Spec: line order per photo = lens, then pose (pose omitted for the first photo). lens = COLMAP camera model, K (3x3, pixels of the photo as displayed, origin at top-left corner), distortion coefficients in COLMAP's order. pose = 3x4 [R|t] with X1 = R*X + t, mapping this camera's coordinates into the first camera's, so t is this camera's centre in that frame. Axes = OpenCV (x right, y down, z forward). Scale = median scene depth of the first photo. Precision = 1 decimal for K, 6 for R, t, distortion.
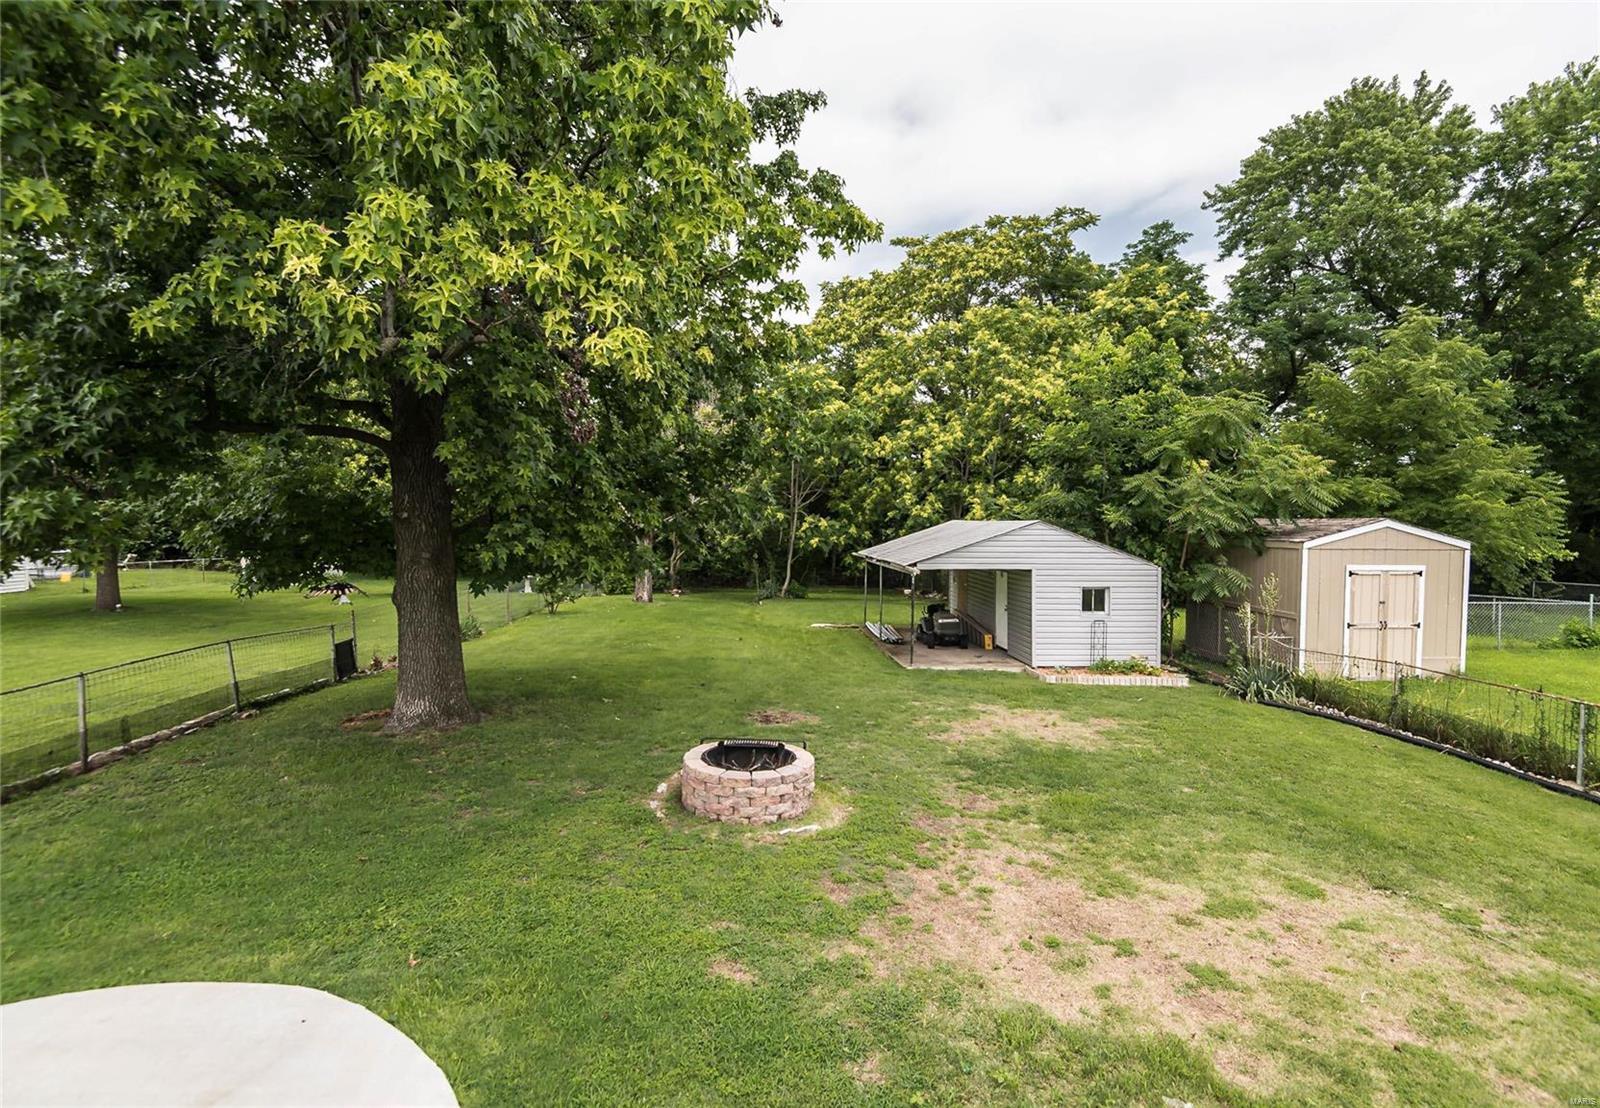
lens RADIAL K [[767.7, 0, 824.7], [0, 767.7, 554.7], [0, 0, 1]] dist [0.000405, 0.000076]
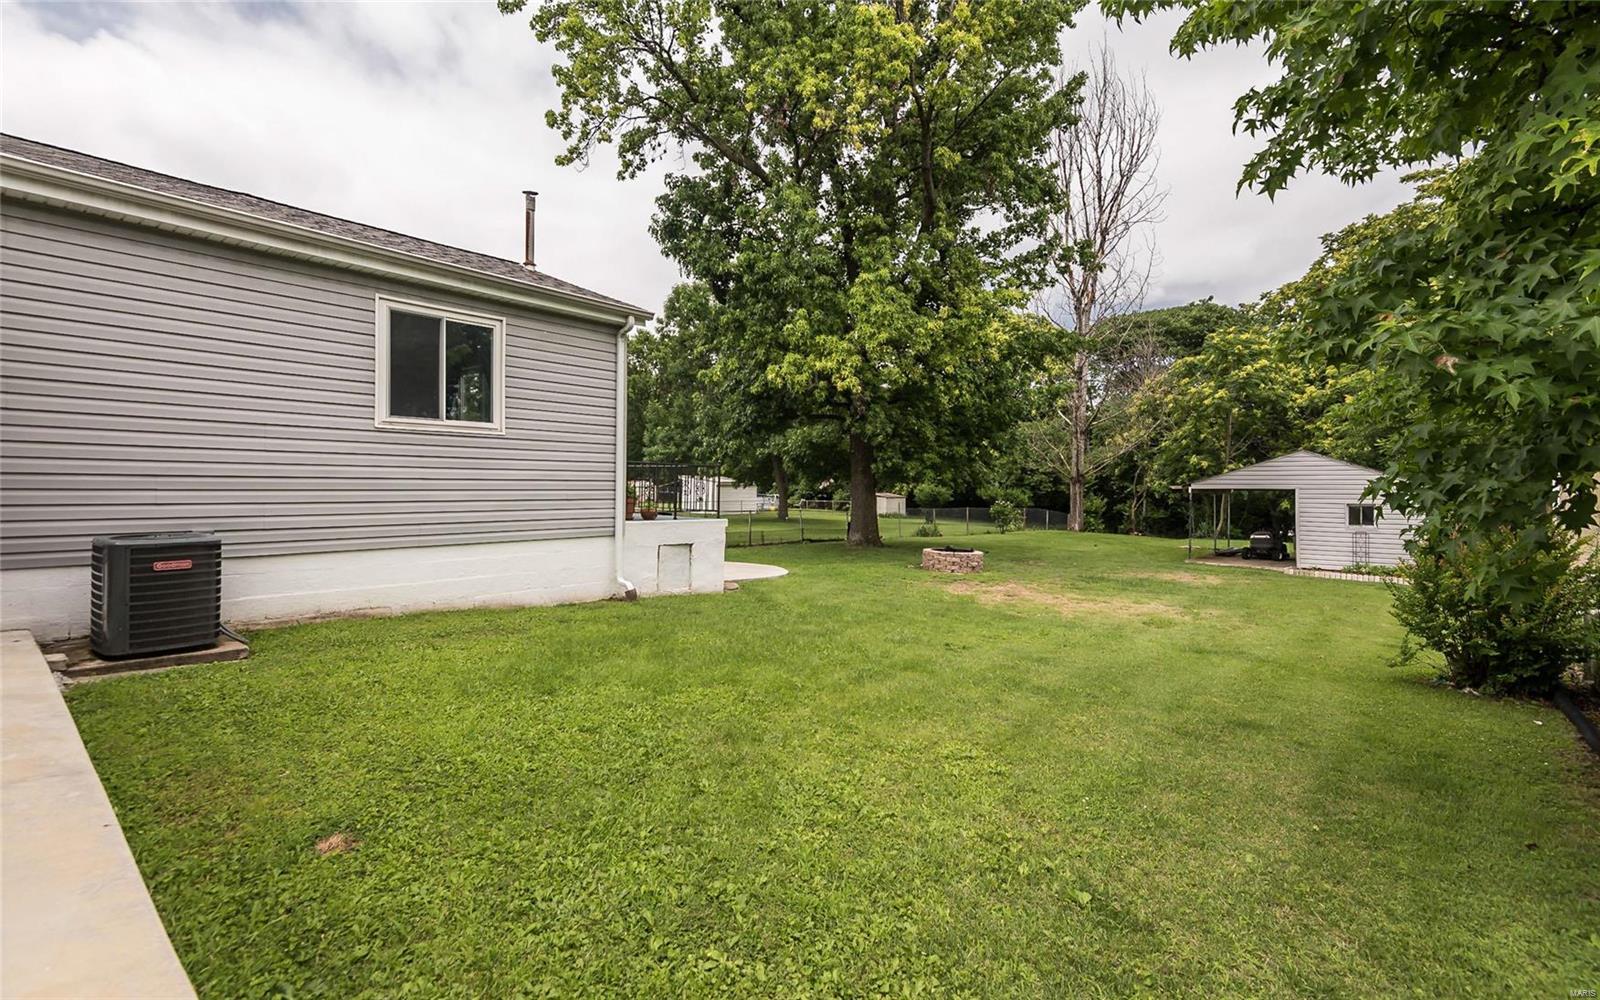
lens RADIAL K [[712.1, 0, 800.0], [0, 712.1, 500.0], [0, 0, 1]] dist [0.000070, 0.000012]
pose [[0.734416, 0.007823, -0.678654, 1.154614], [-0.029973, 0.999332, -0.020916, 0.211340], [0.678037, 0.035703, 0.734160, -0.963454]]
